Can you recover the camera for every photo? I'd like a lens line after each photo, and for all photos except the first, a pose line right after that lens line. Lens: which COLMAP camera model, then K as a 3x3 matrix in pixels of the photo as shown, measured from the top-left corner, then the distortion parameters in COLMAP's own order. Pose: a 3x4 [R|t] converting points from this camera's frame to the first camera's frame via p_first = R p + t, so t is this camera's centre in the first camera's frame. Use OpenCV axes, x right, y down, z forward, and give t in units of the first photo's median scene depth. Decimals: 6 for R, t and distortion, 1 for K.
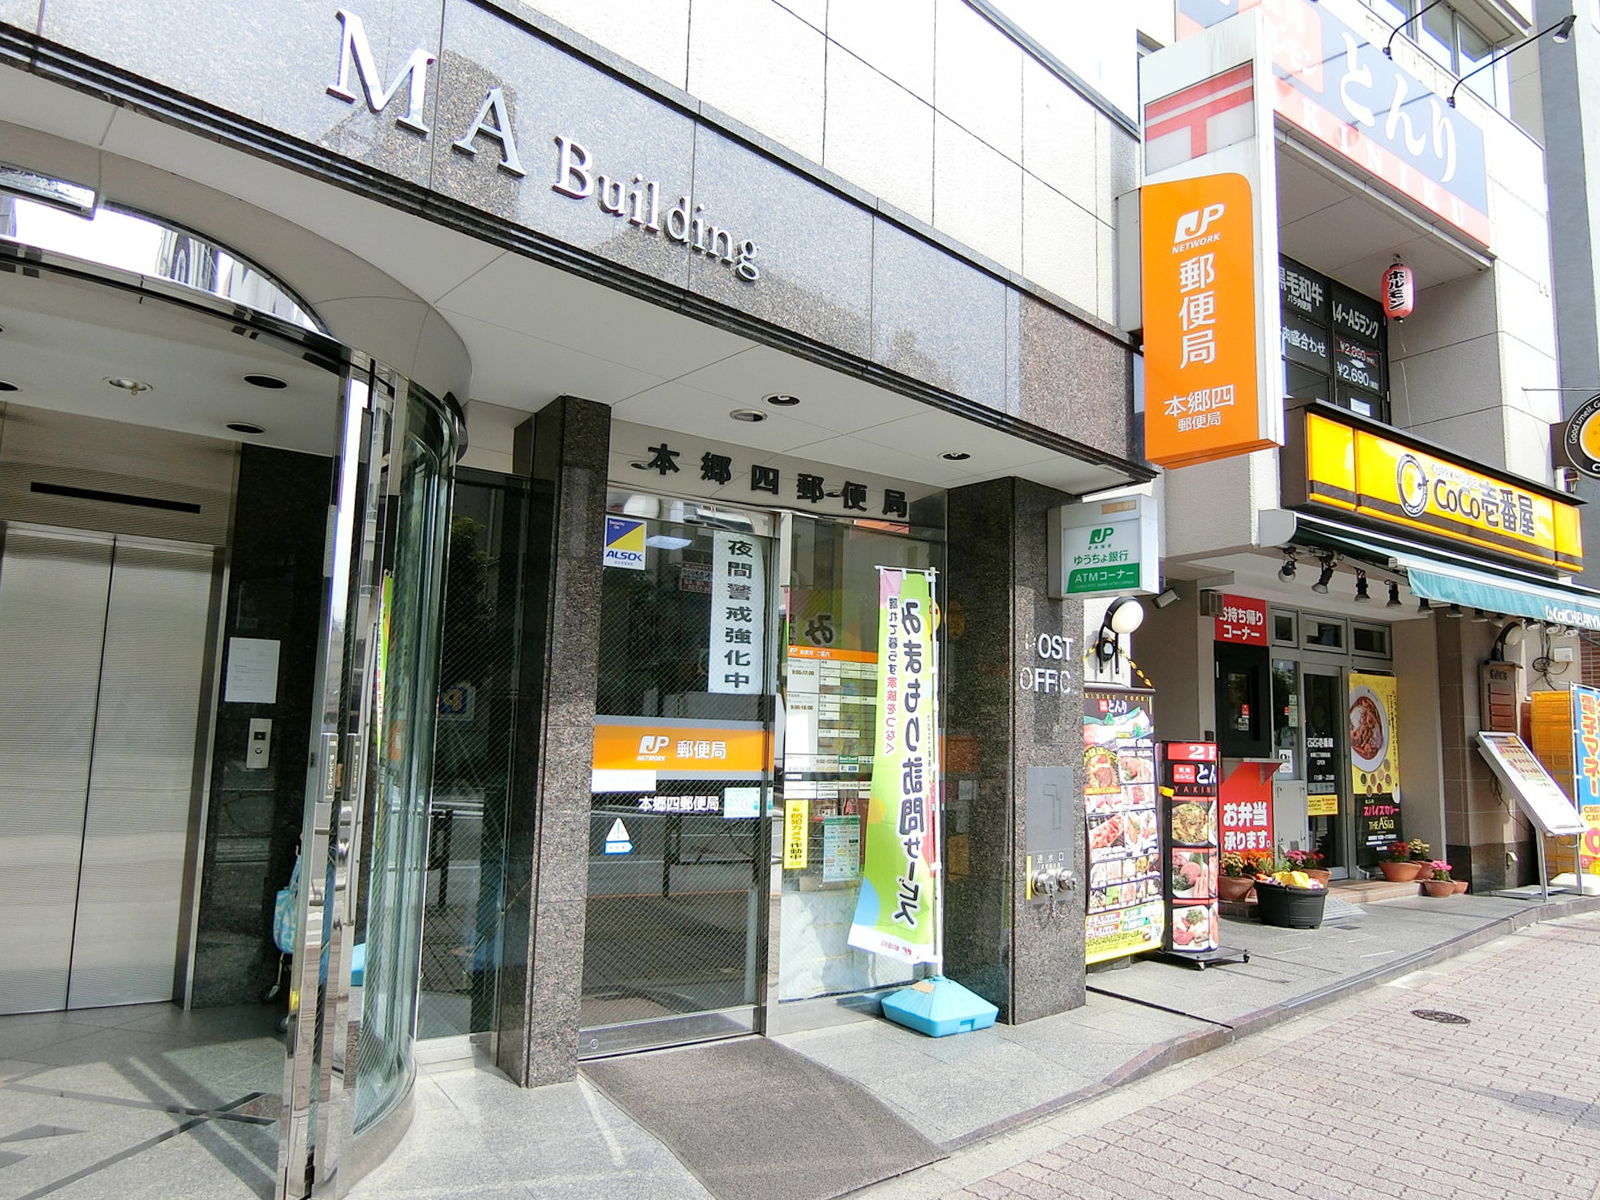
lens RADIAL K [[1014.8, 0, 795.0], [0, 1014.8, 638.6], [0, 0, 1]] dist [-0.016388, -0.000699]
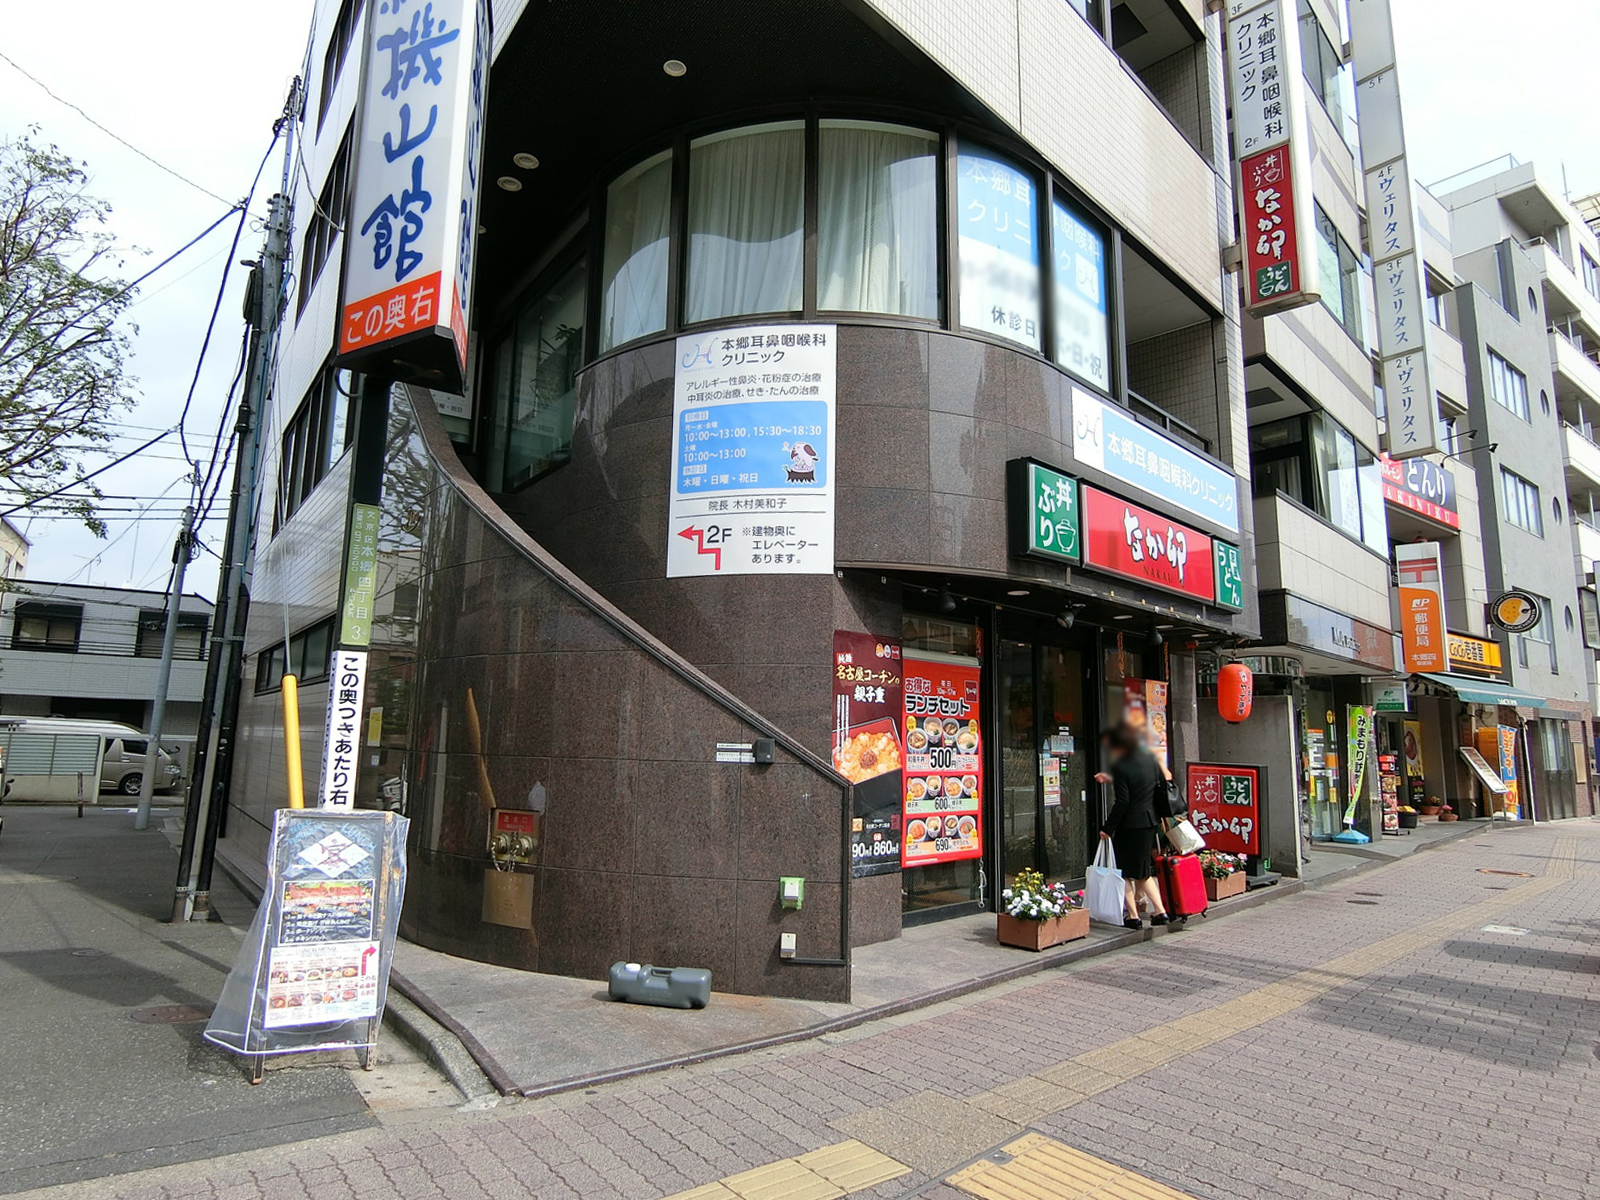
lens RADIAL K [[920.1, 0, 801.1], [0, 920.1, 602.2], [0, 0, 1]] dist [-0.019396, -0.000486]
pose [[0.998105, 0.008582, 0.060929, -0.891288], [-0.005638, 0.998815, -0.048330, -0.121093], [-0.061271, 0.047895, 0.996971, -0.921641]]
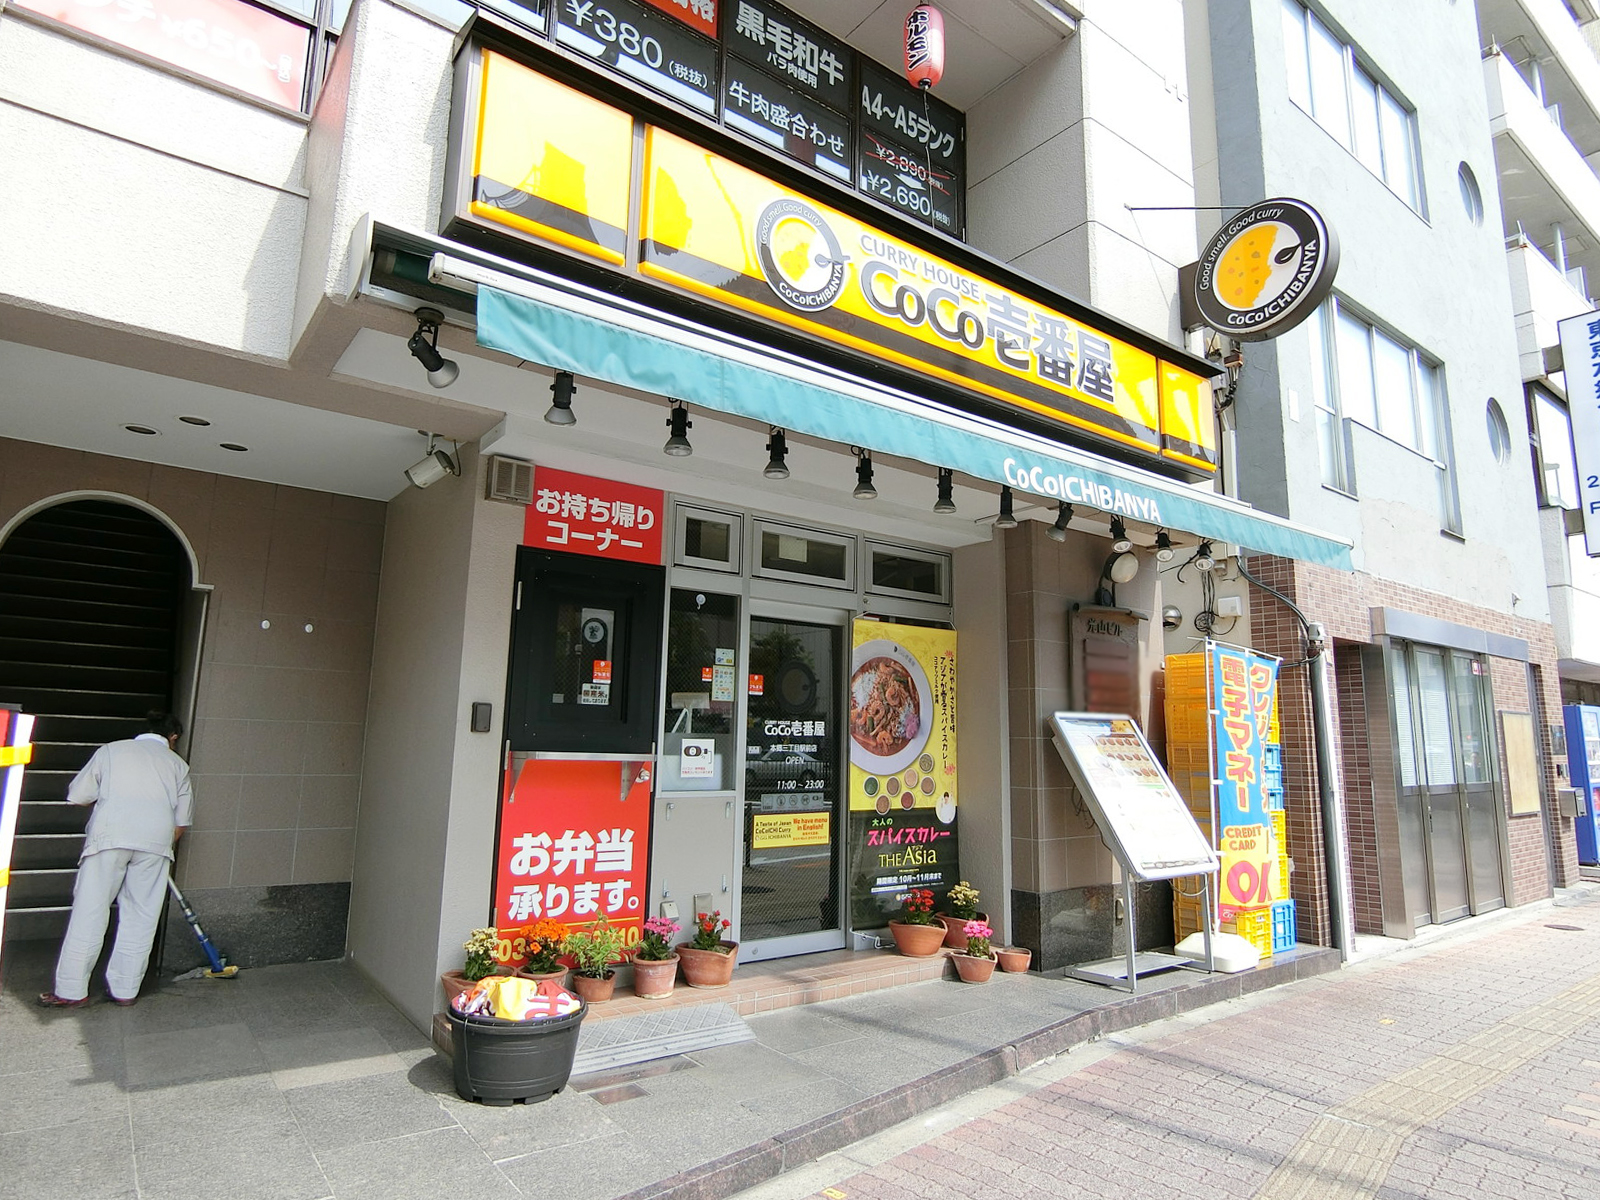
lens RADIAL K [[920.1, 0, 797.3], [0, 920.1, 589.3], [0, 0, 1]] dist [-0.019396, -0.000486]
pose [[0.998544, 0.008529, 0.053273, 0.483364], [-0.005364, 0.998227, -0.059274, 0.050040], [-0.053684, 0.058902, 0.996819, 0.420182]]
